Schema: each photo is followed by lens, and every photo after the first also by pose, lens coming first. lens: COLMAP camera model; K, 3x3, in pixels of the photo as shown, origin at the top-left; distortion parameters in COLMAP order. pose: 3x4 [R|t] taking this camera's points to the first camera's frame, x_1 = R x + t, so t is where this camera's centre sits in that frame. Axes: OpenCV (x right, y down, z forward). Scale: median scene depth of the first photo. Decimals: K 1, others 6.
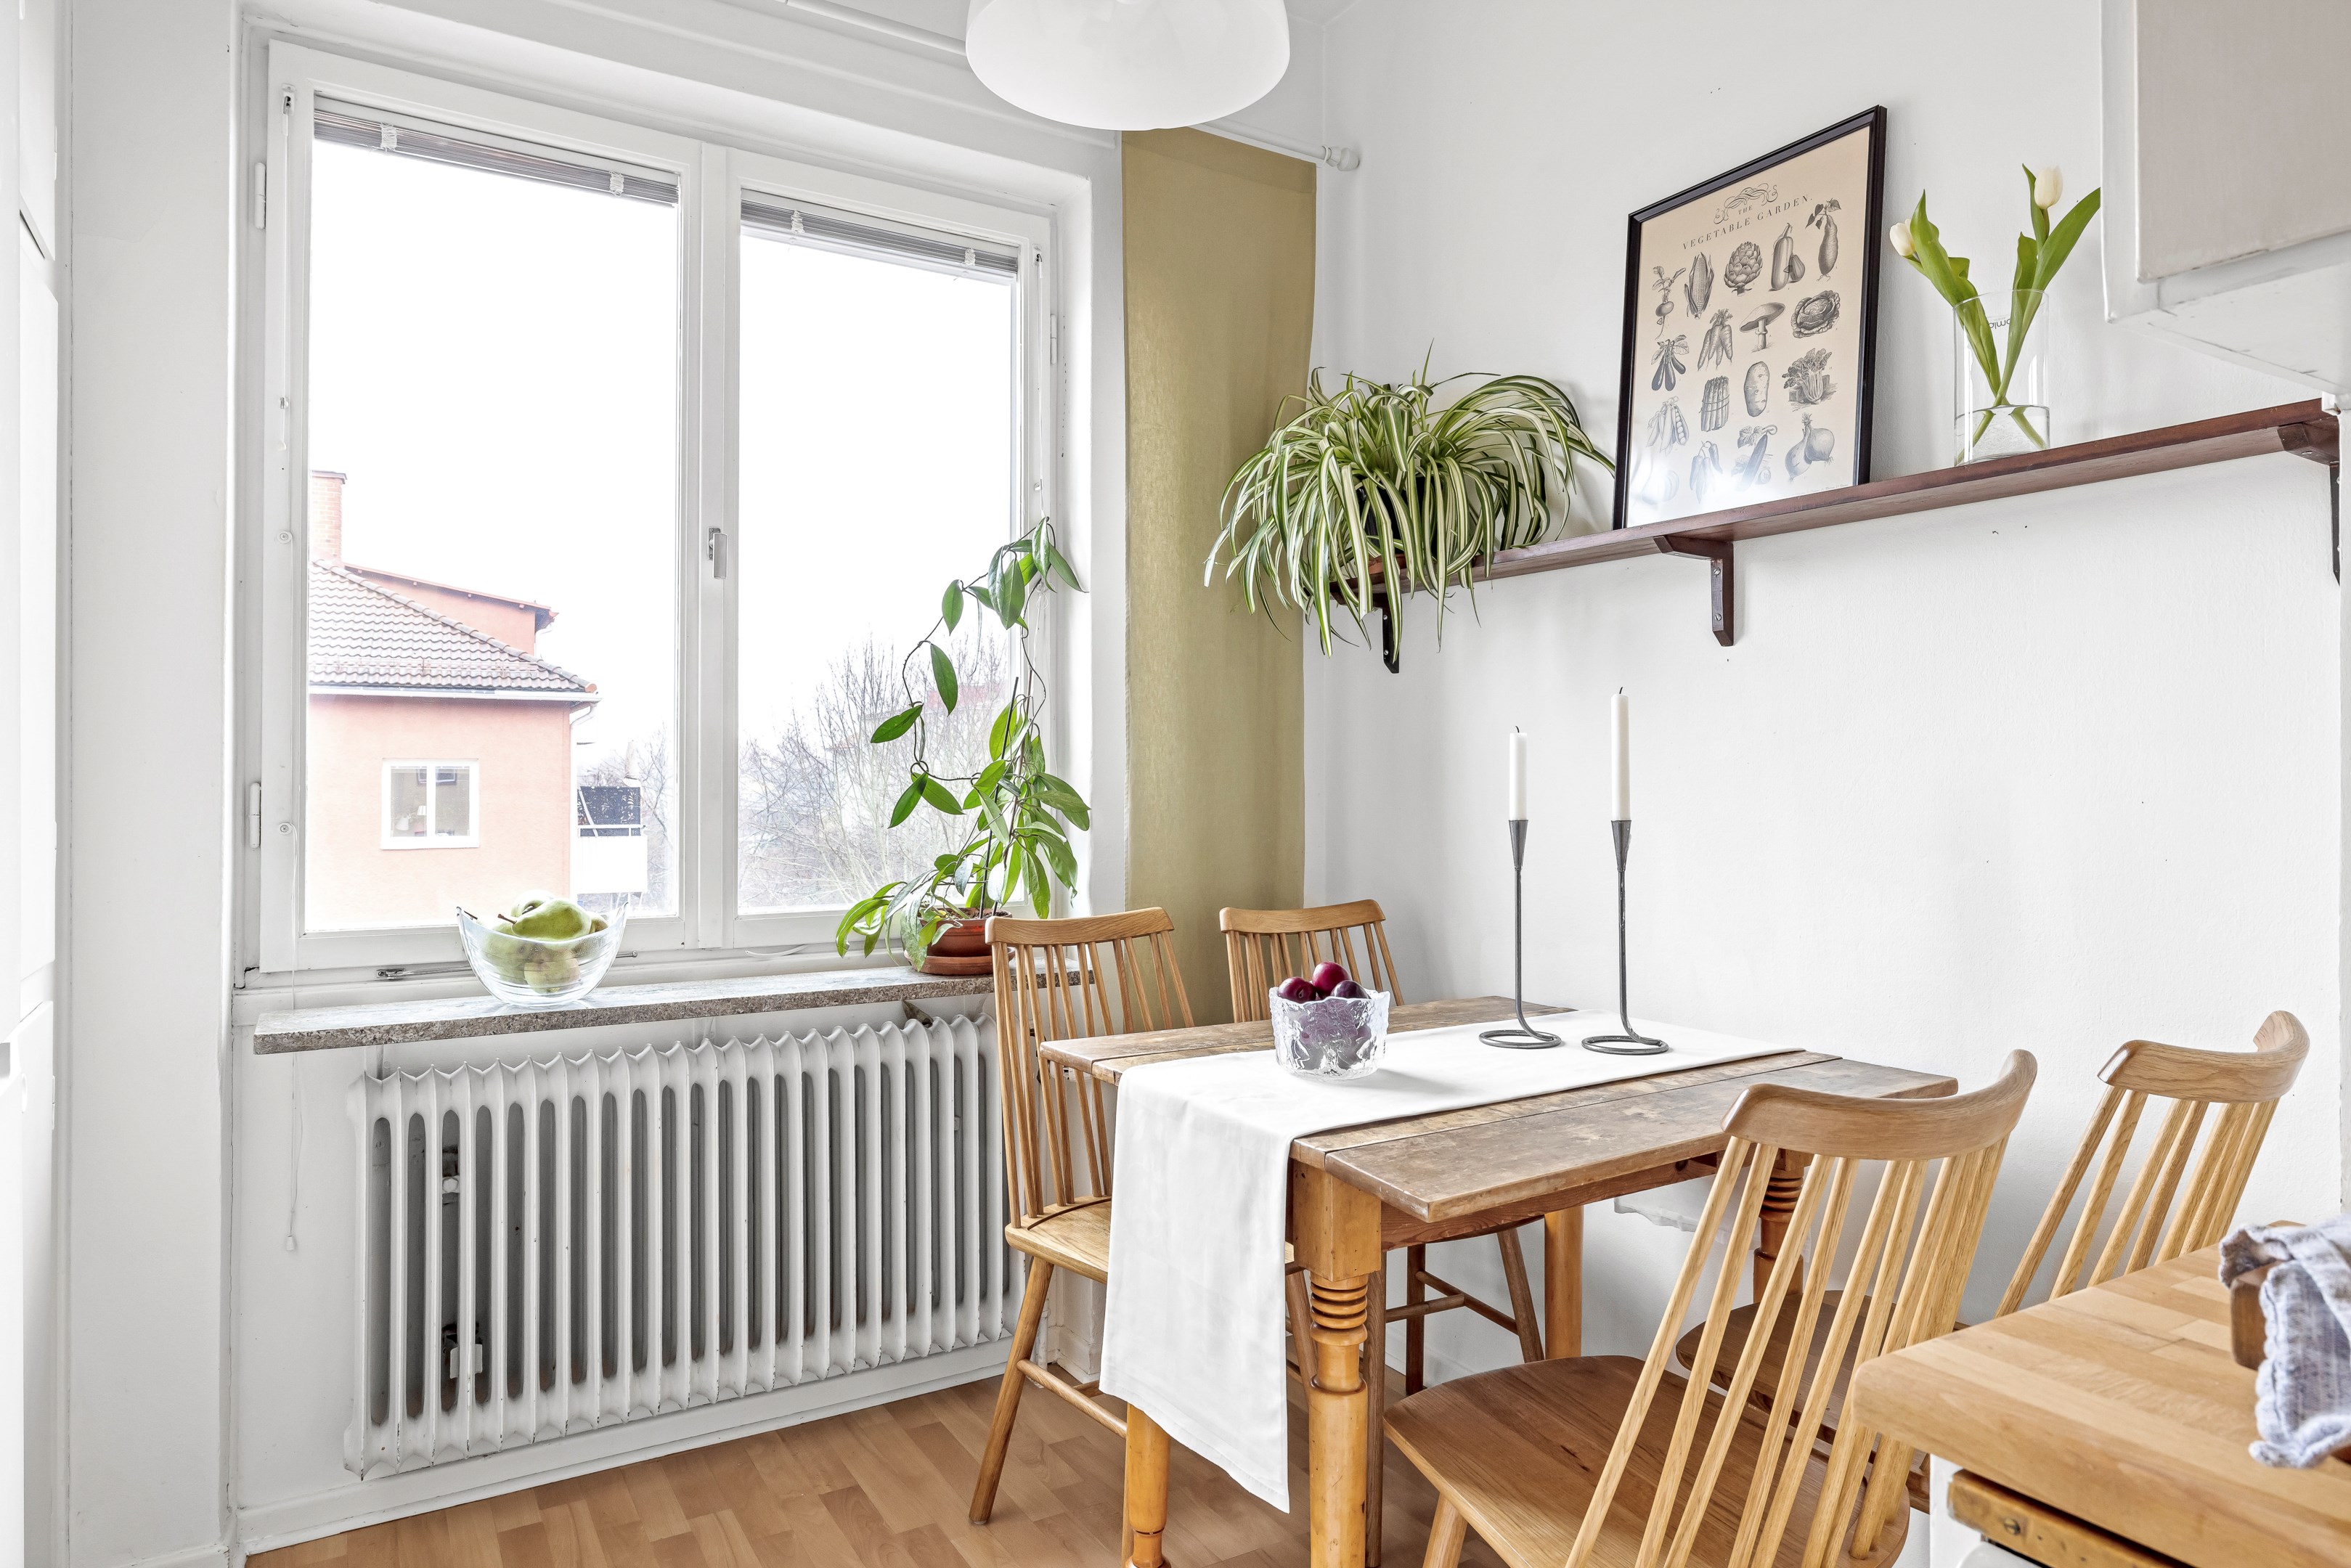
lens RADIAL K [[1434.9, 0, 1181.9], [0, 1434.9, 763.4], [0, 0, 1]] dist [0.000428, 0.000482]
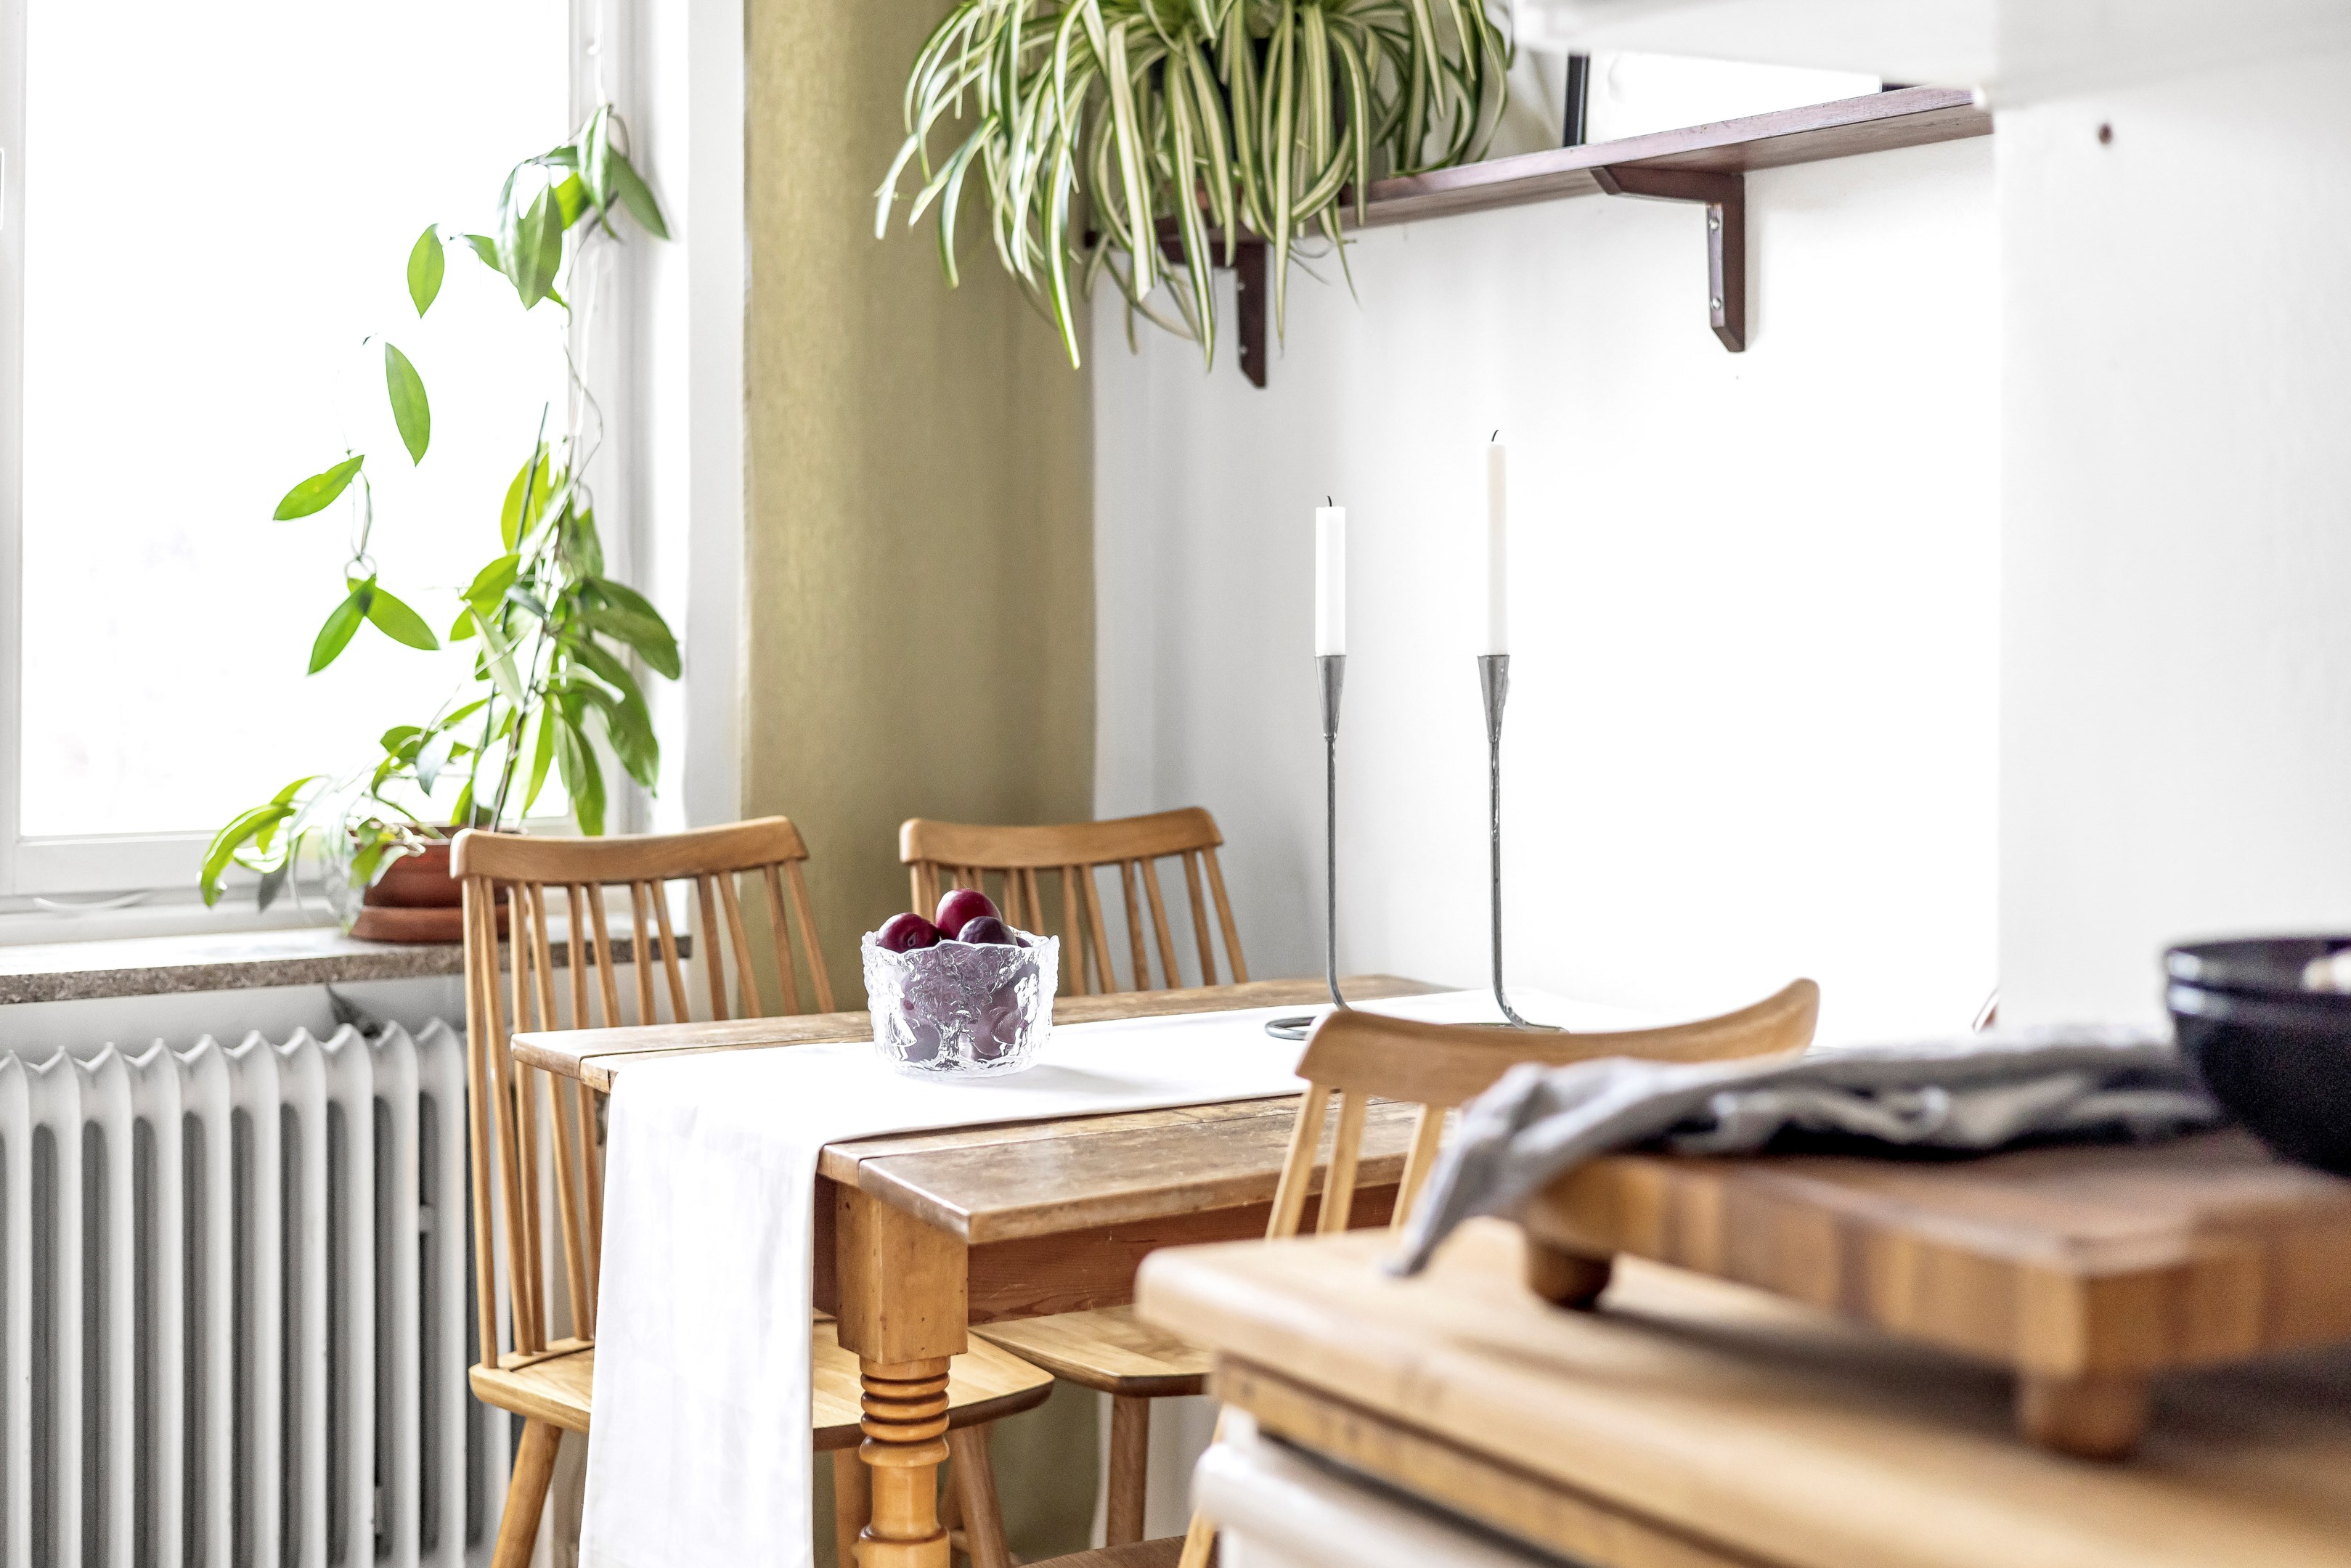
lens RADIAL K [[3391.7, 0, 1239.1], [0, 3391.7, 483.4], [0, 0, 1]] dist [0.004415, 0.000000]
pose [[0.999946, -0.002408, 0.010121, 0.148818], [0.002596, 0.999824, -0.018588, -0.004401], [-0.010074, 0.018613, 0.999776, -0.318906]]
